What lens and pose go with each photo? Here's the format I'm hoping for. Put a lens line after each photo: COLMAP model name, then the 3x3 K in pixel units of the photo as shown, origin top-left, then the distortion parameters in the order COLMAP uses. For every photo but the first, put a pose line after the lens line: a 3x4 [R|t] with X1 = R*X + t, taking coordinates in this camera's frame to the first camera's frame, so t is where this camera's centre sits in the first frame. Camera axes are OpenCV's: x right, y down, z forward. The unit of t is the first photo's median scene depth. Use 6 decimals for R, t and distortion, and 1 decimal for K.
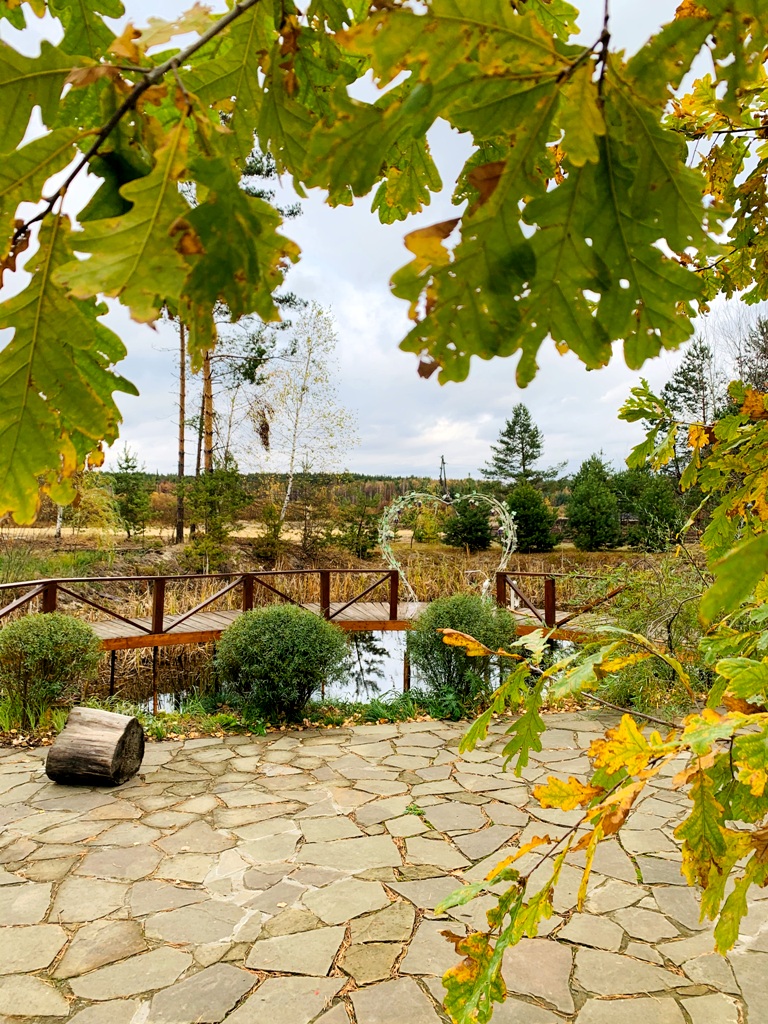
lens RADIAL K [[767.8, 0, 382.0], [0, 767.8, 511.3], [0, 0, 1]] dist [0.006306, 0.000012]
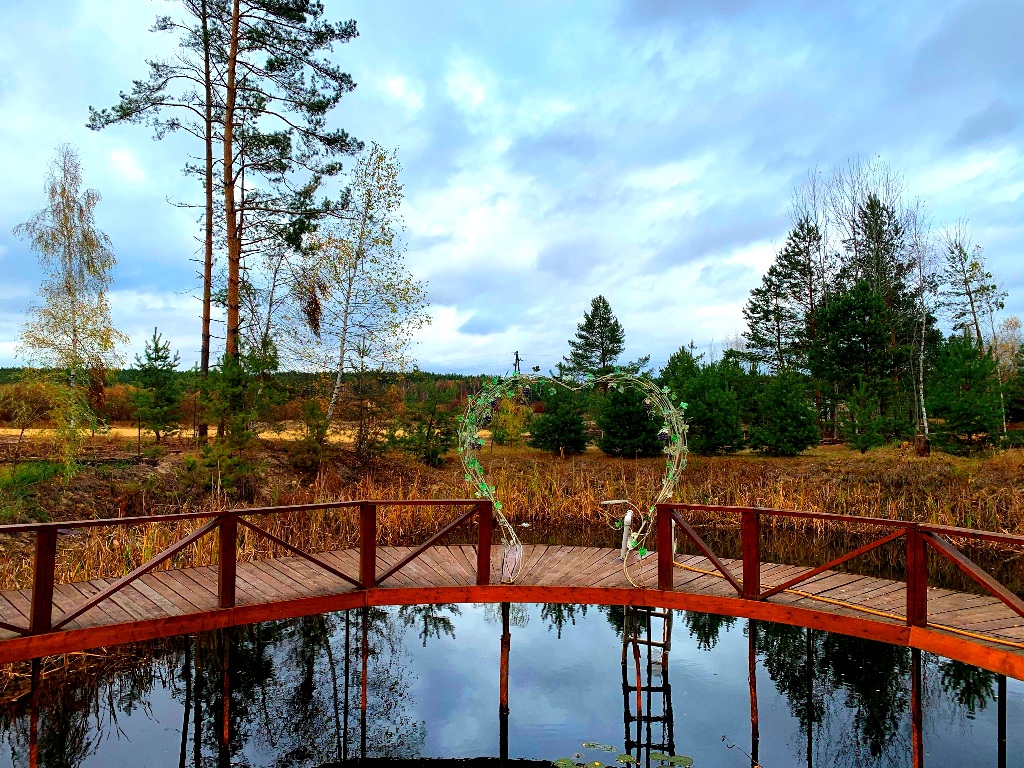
lens RADIAL K [[767.8, 0, 519.9], [0, 767.8, 383.0], [0, 0, 1]] dist [0.006306, 0.000012]
pose [[0.996158, 0.002316, 0.087548, -0.004277], [0.000824, 0.999358, -0.035811, 0.002705], [-0.087575, 0.035746, 0.995516, 0.170033]]
